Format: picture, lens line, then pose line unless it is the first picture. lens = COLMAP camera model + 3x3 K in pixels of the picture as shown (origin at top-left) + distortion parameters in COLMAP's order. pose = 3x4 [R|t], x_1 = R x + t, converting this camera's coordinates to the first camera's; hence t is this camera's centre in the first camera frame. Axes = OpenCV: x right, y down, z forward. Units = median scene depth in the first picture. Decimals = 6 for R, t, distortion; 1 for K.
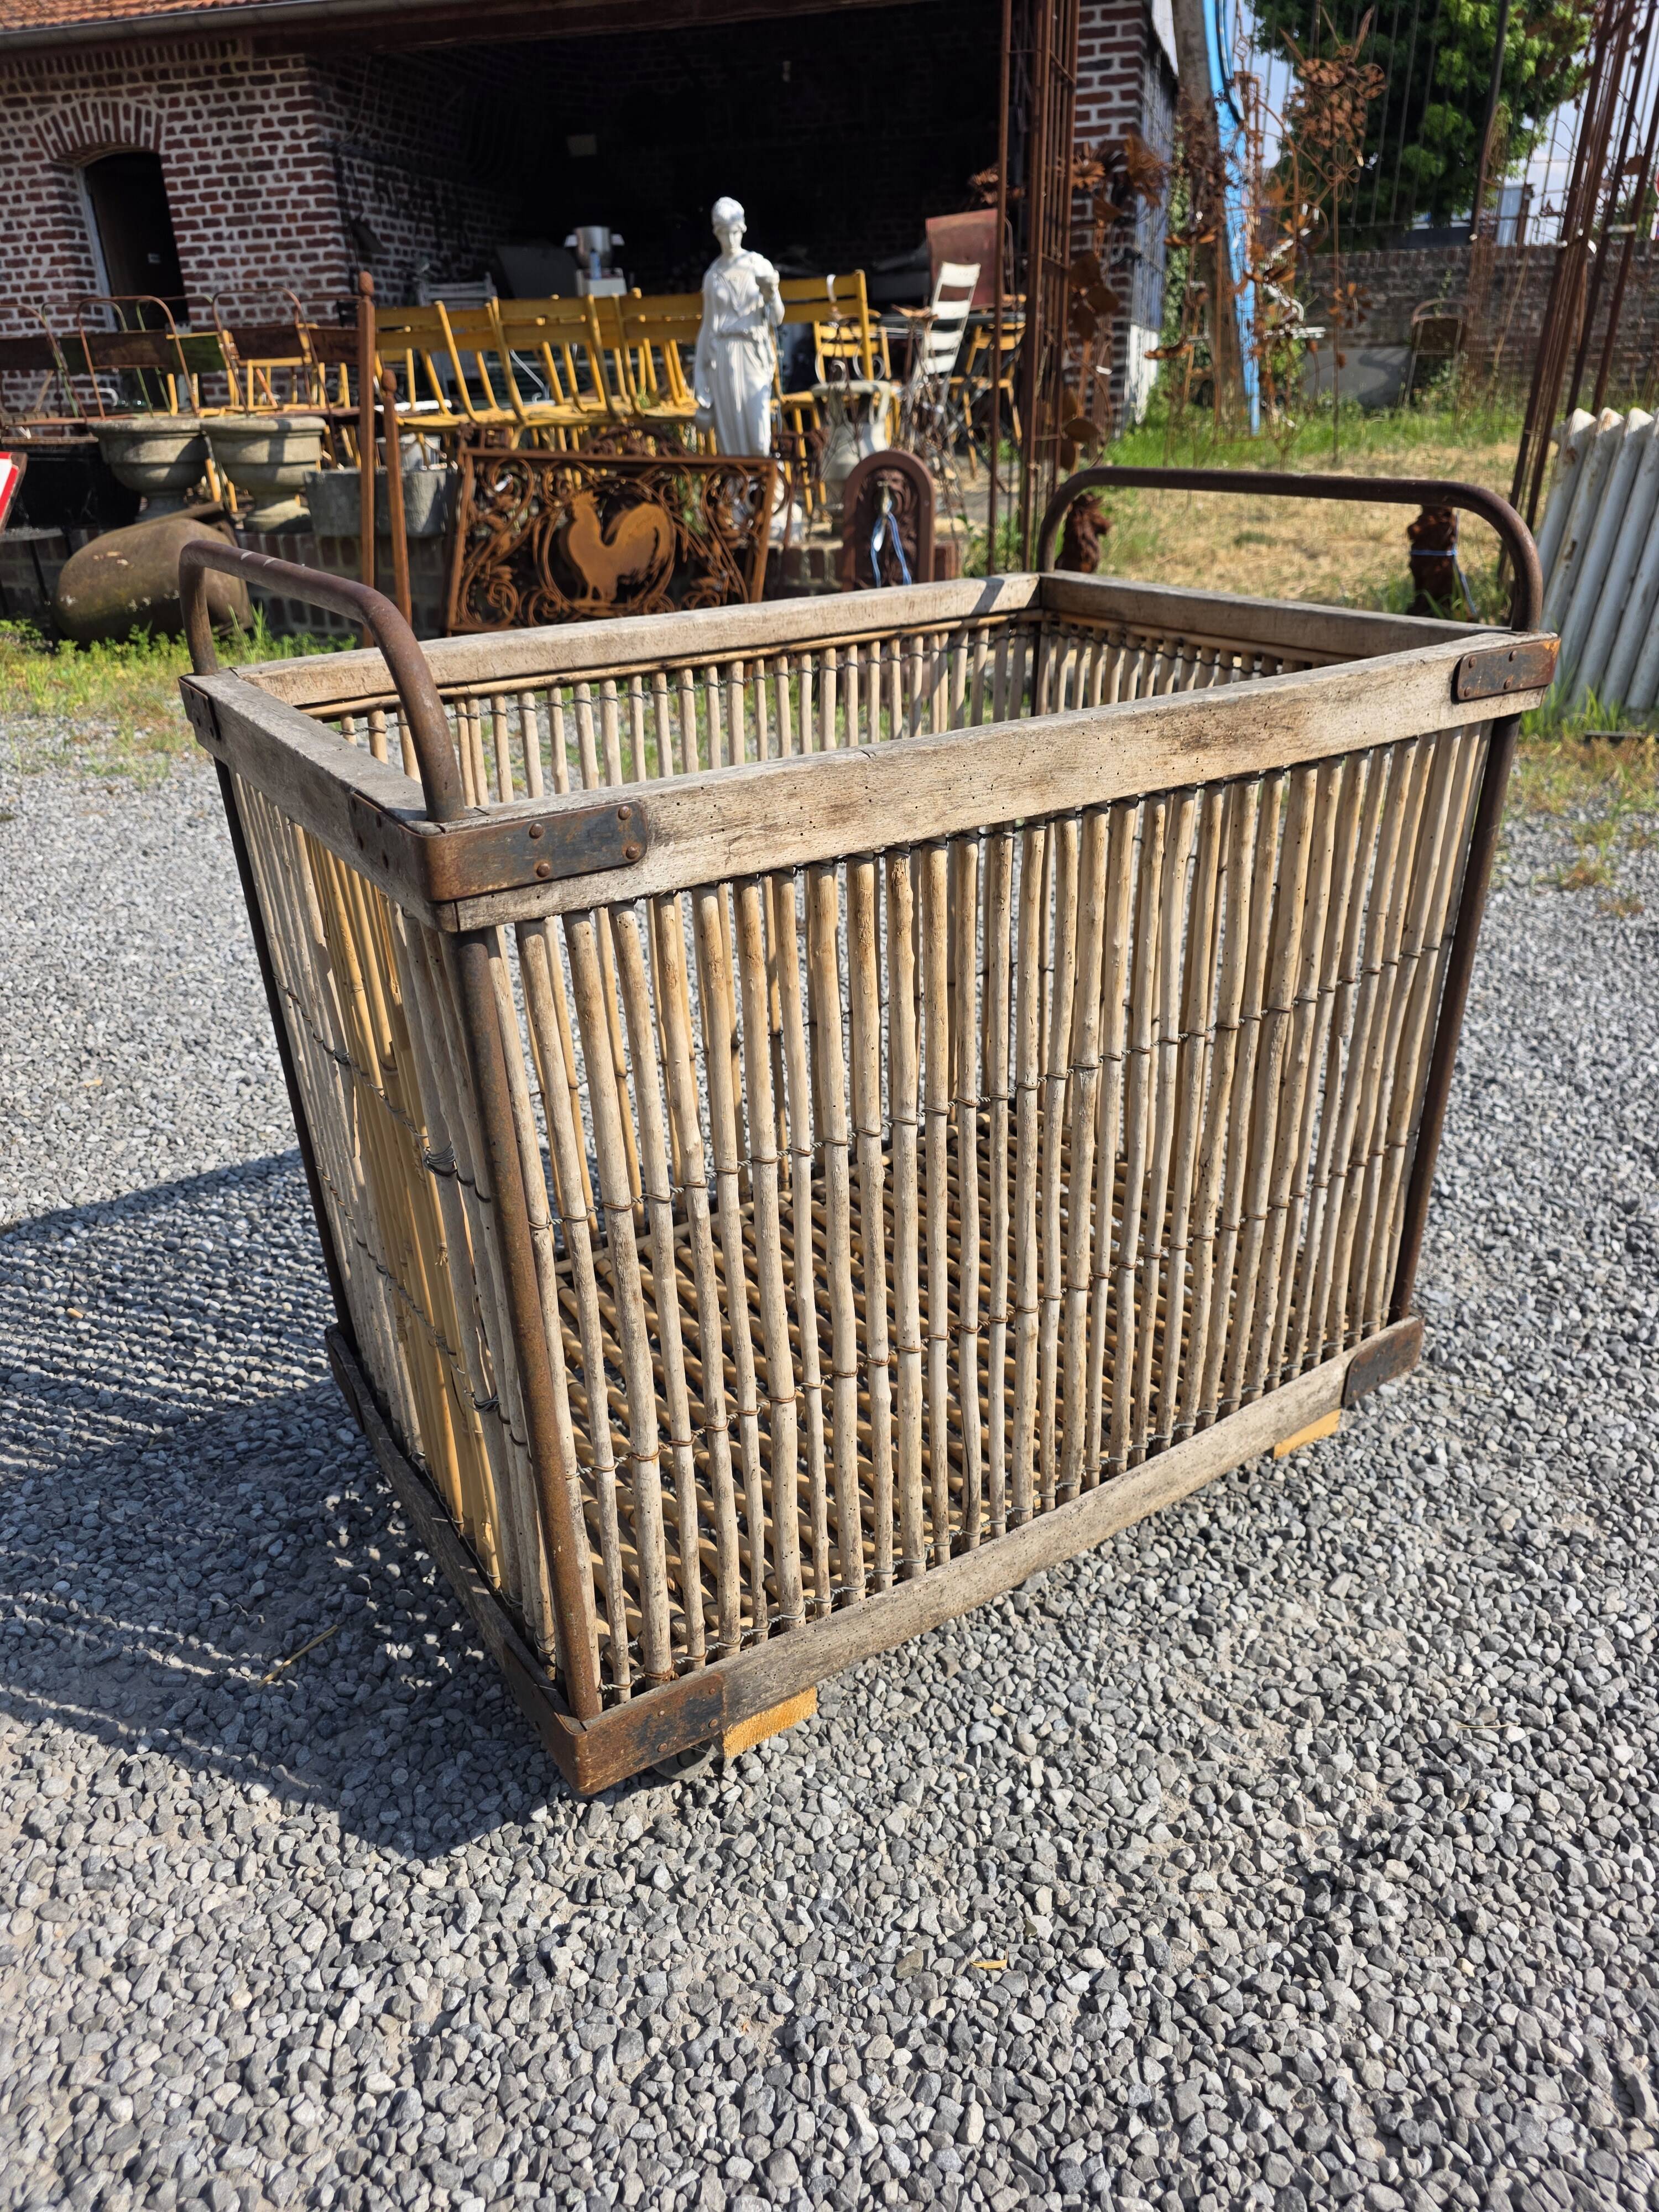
lens RADIAL K [[1468.1, 0, 819.4], [0, 1468.1, 1096.2], [0, 0, 1]] dist [0.023970, -0.010752]
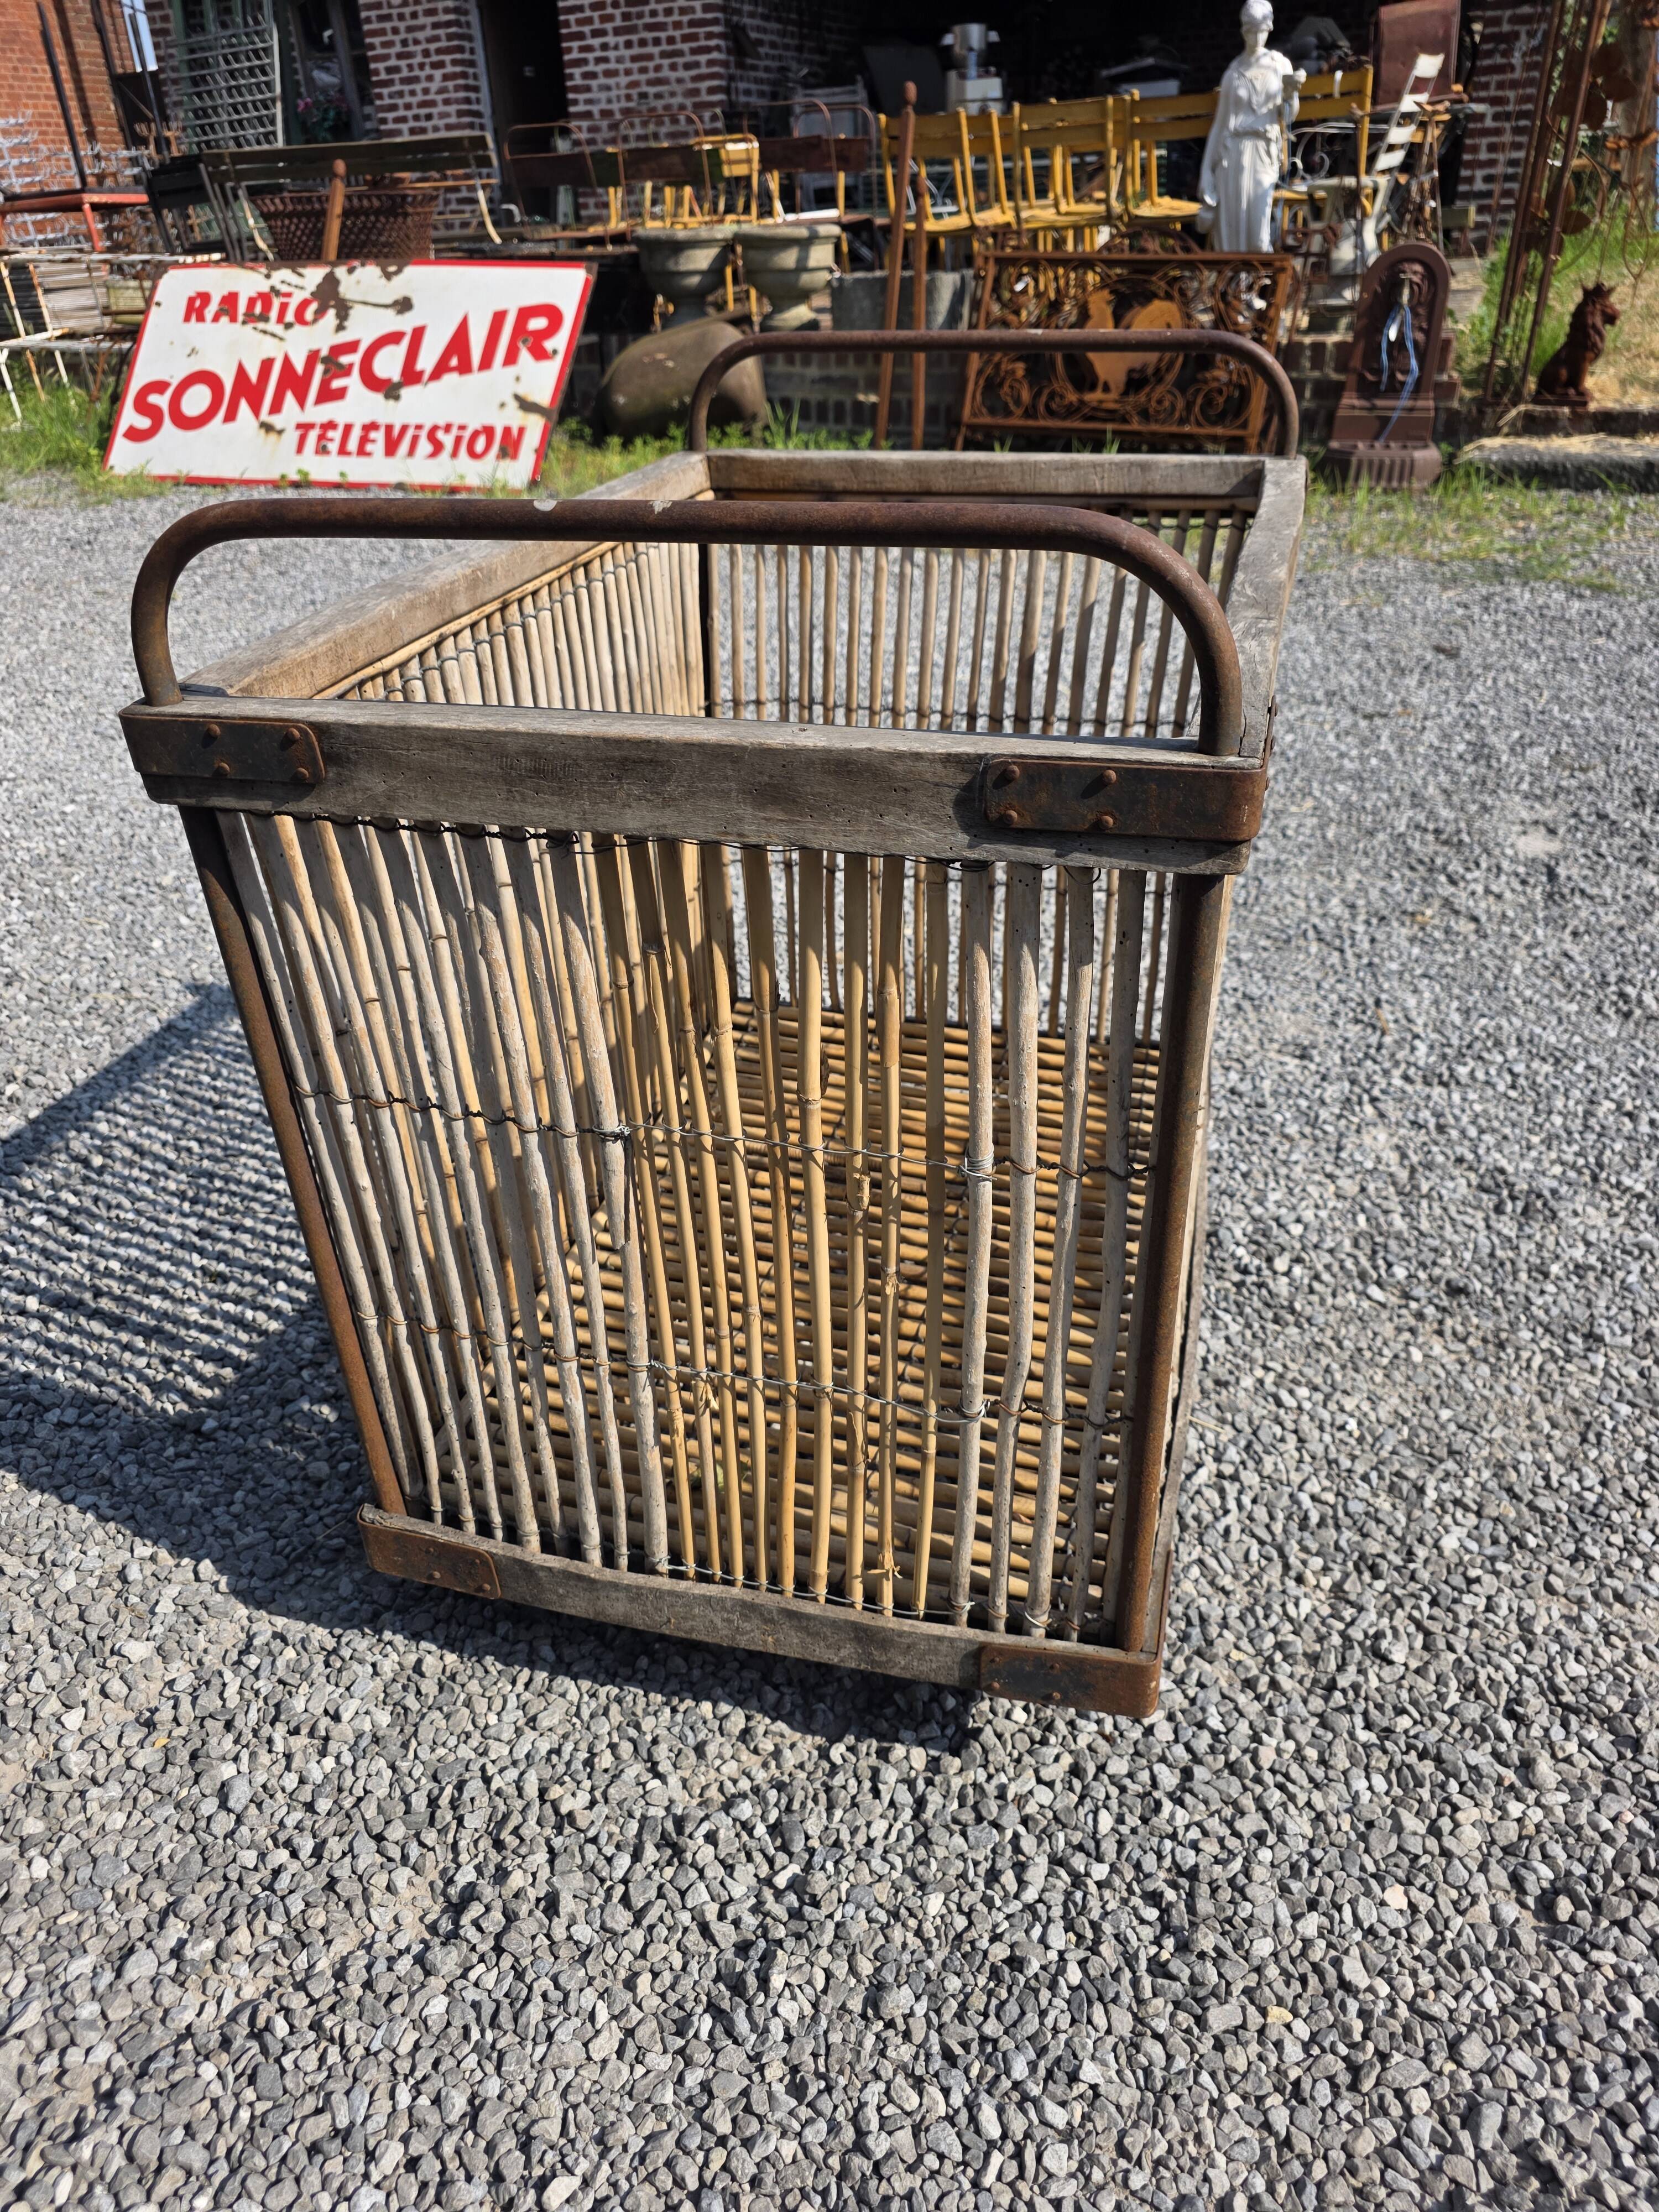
lens RADIAL K [[1474.4, 0, 832.6], [0, 1474.4, 1112.0], [0, 0, 1]] dist [0.023958, -0.017846]
pose [[0.992068, 0.052365, -0.114272, -0.937705], [-0.040032, 0.993380, 0.107673, 0.394252], [0.119154, -0.102244, 0.987597, -0.798658]]
